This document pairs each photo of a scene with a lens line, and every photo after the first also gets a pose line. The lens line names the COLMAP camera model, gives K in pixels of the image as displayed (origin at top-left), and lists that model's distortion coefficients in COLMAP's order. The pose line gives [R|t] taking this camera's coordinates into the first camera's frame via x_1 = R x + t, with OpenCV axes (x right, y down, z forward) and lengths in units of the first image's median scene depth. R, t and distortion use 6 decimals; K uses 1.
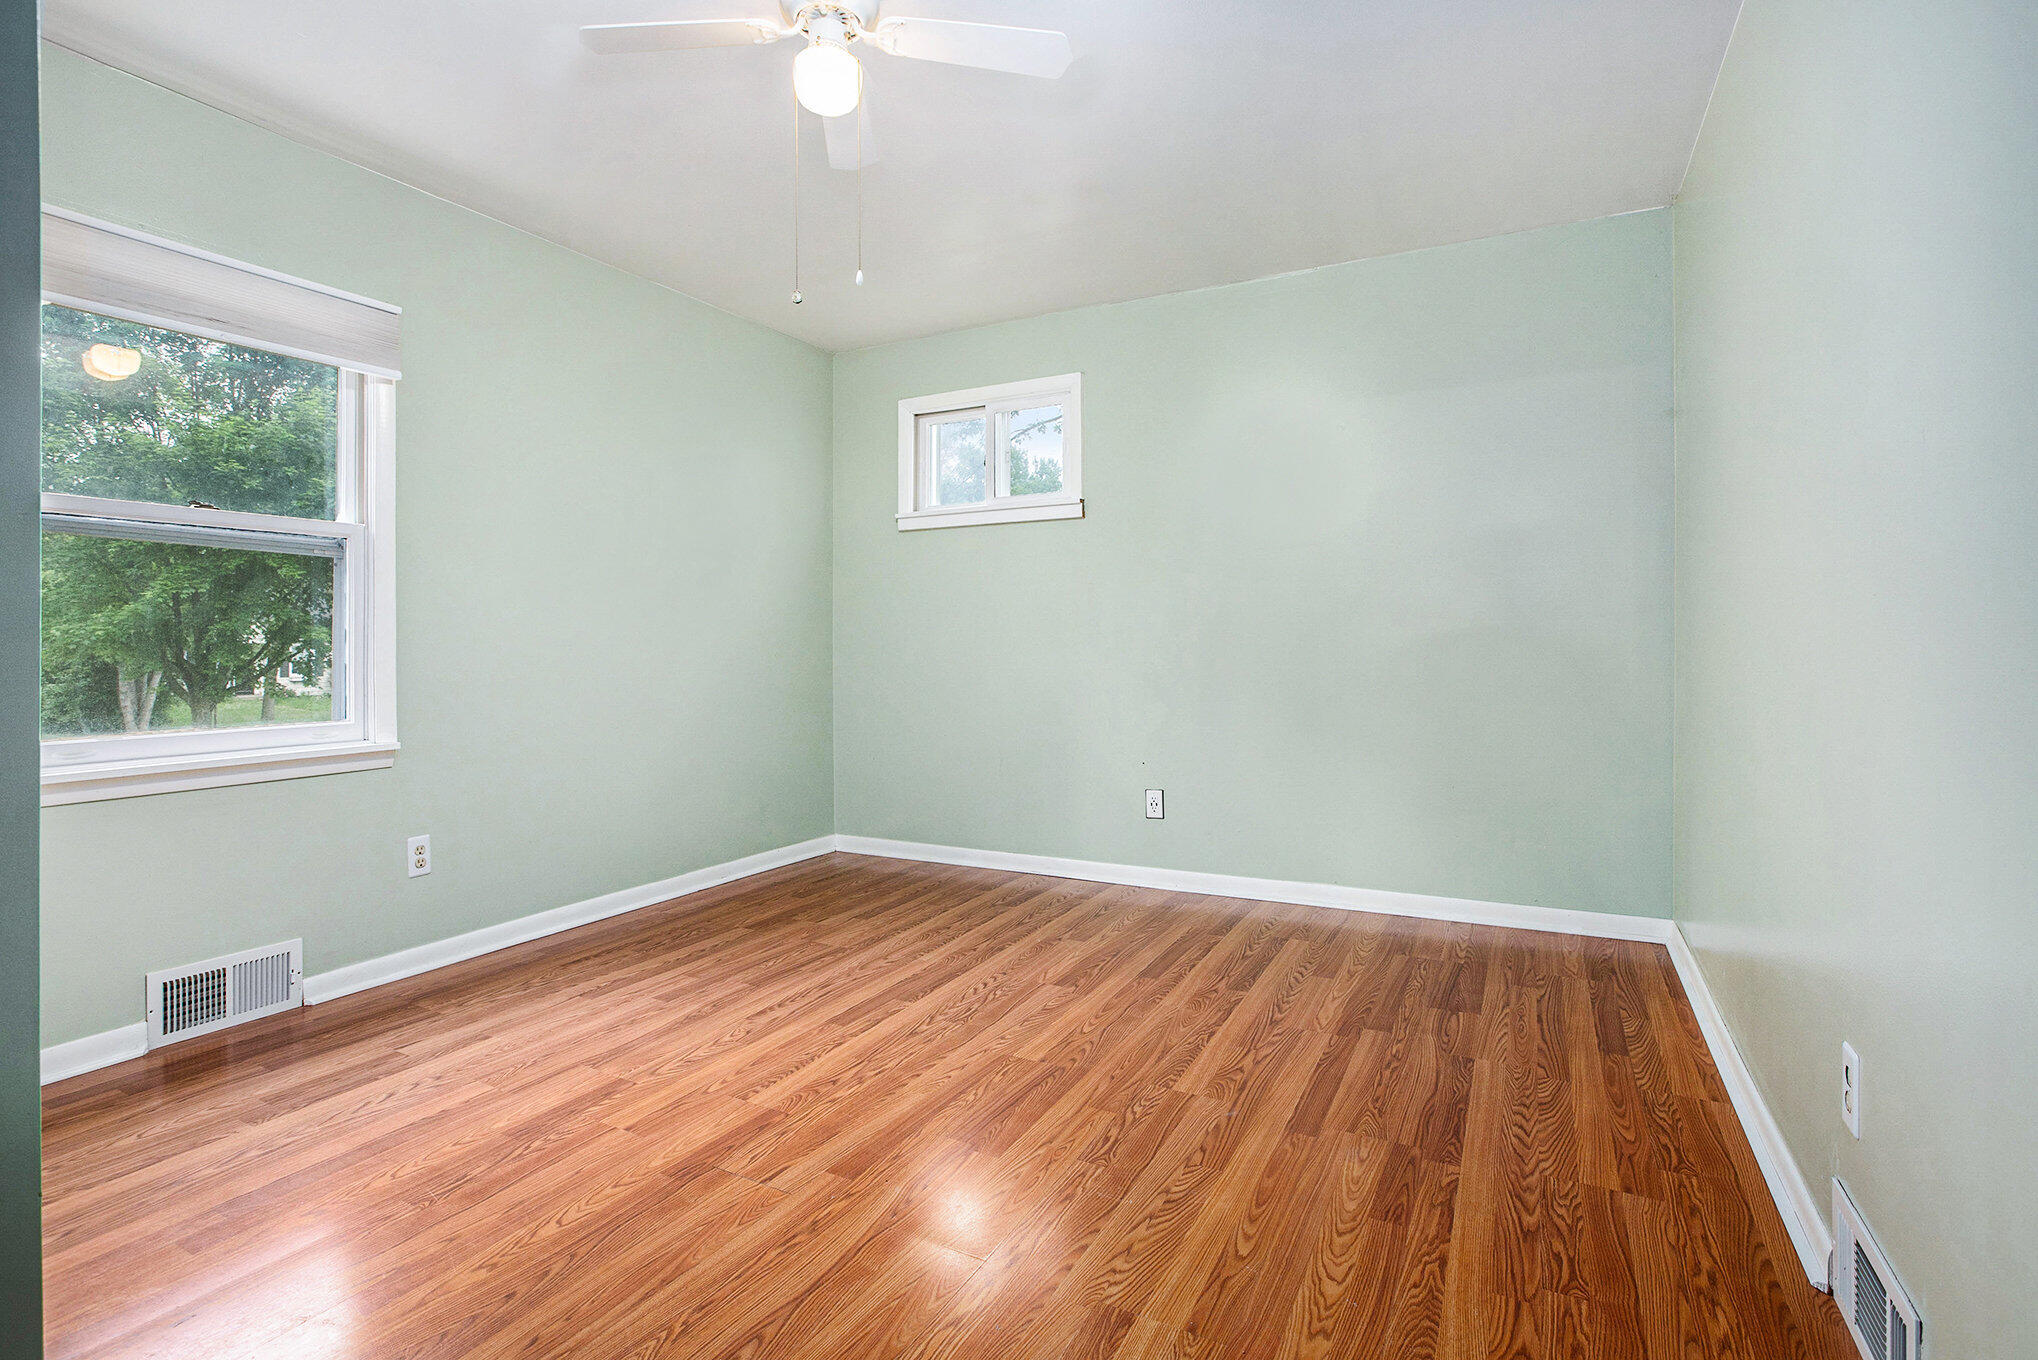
lens RADIAL K [[978.5, 0, 1004.6], [0, 978.5, 673.0], [0, 0, 1]] dist [-0.029047, 0.020127]
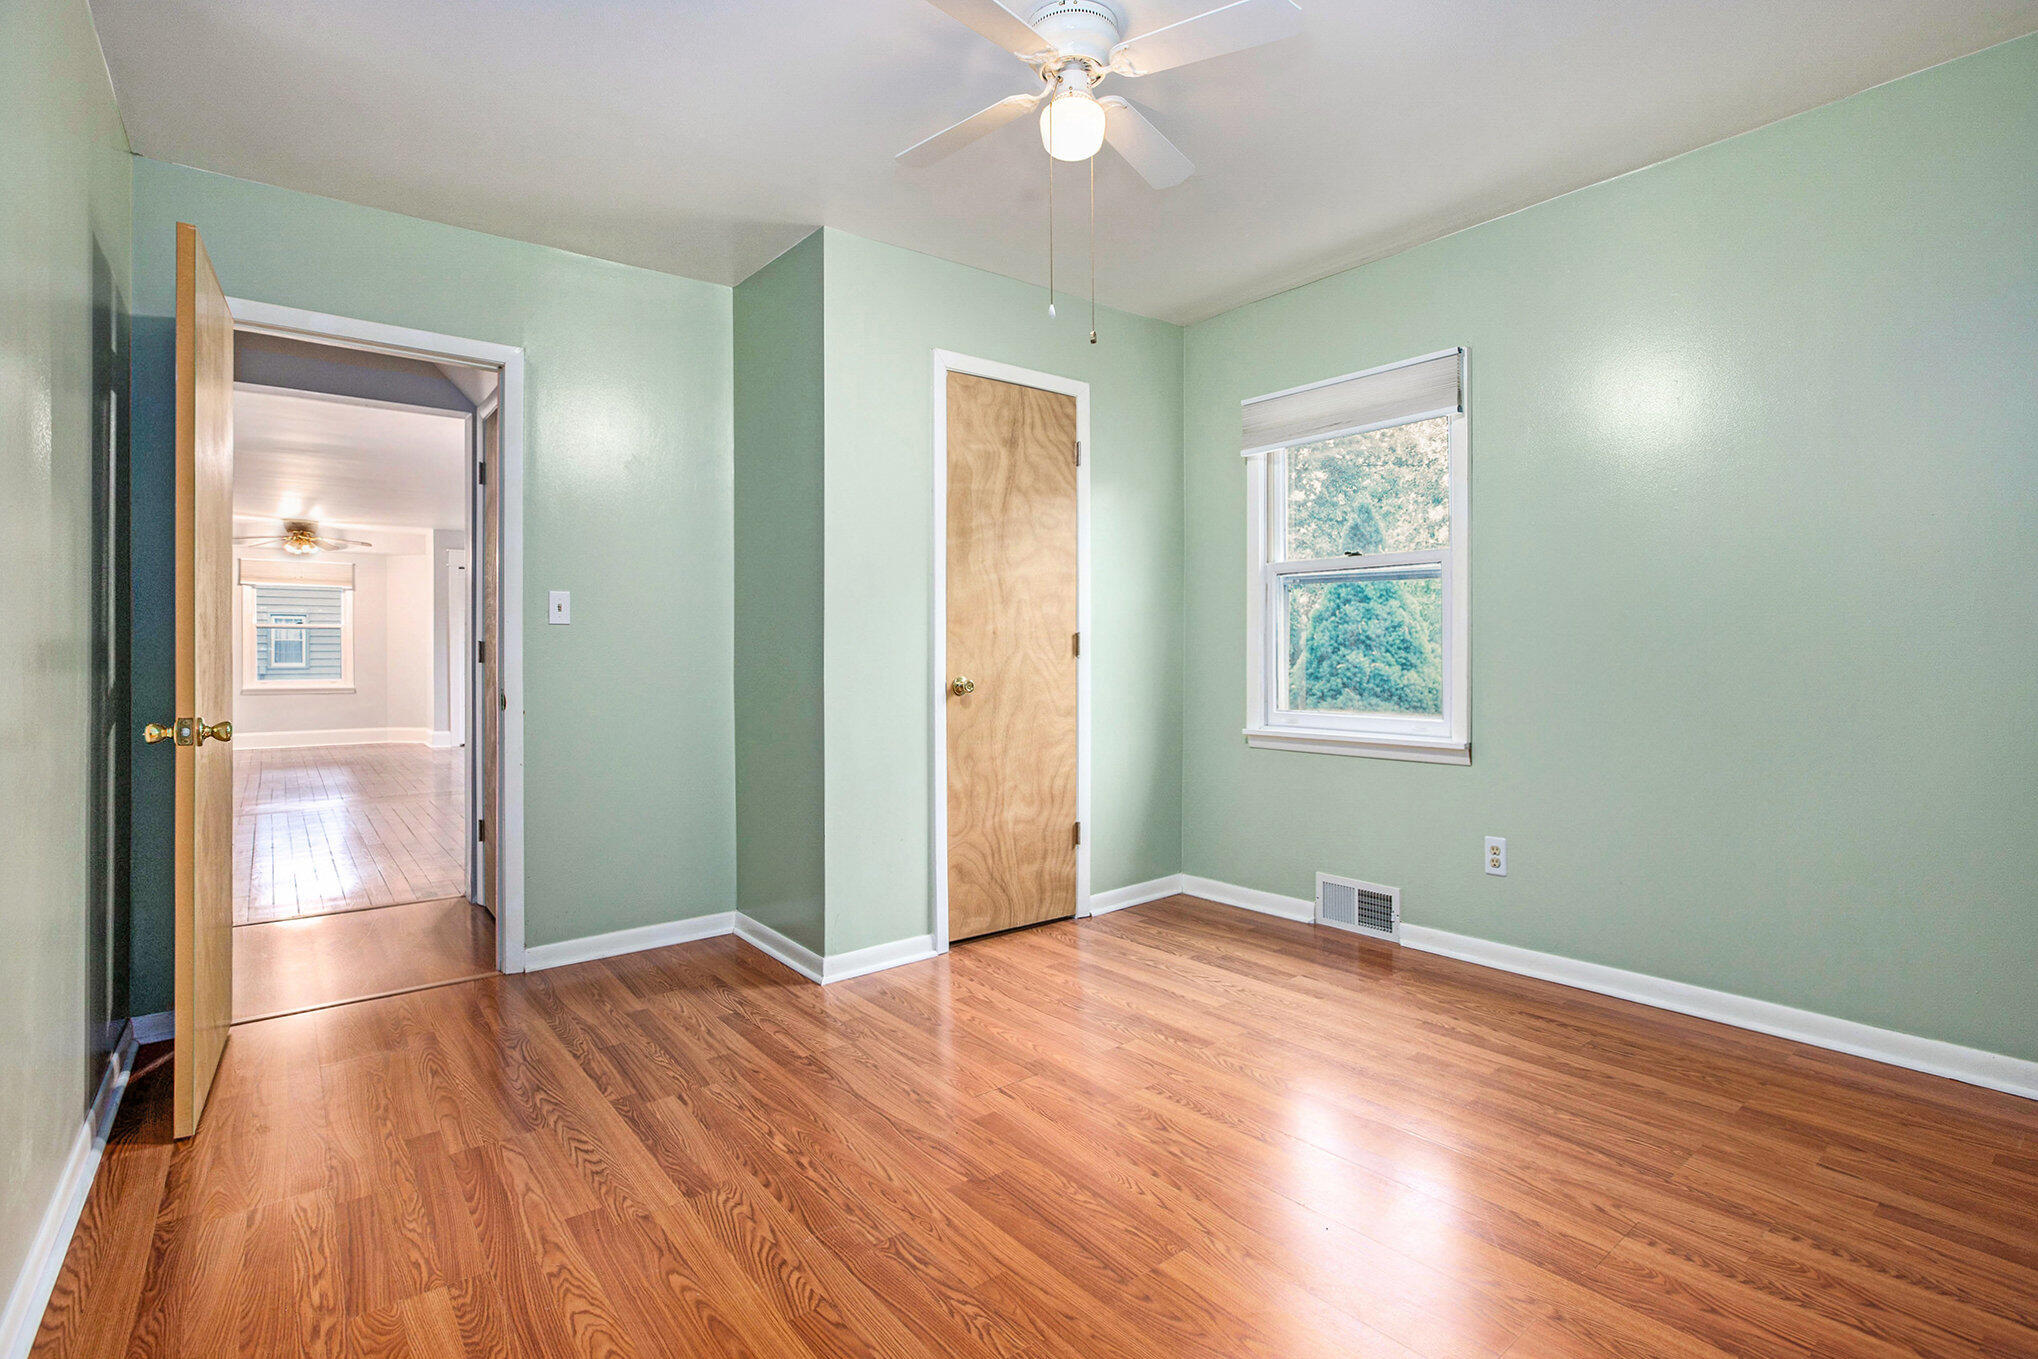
lens RADIAL K [[978.5, 0, 1004.6], [0, 978.5, 672.5], [0, 0, 1]] dist [-0.029047, 0.020127]
pose [[-0.407357, 0.019915, -0.913052, 0.692156], [-0.009915, 0.999607, 0.026226, -0.036554], [0.913215, 0.019736, -0.407000, 1.173926]]
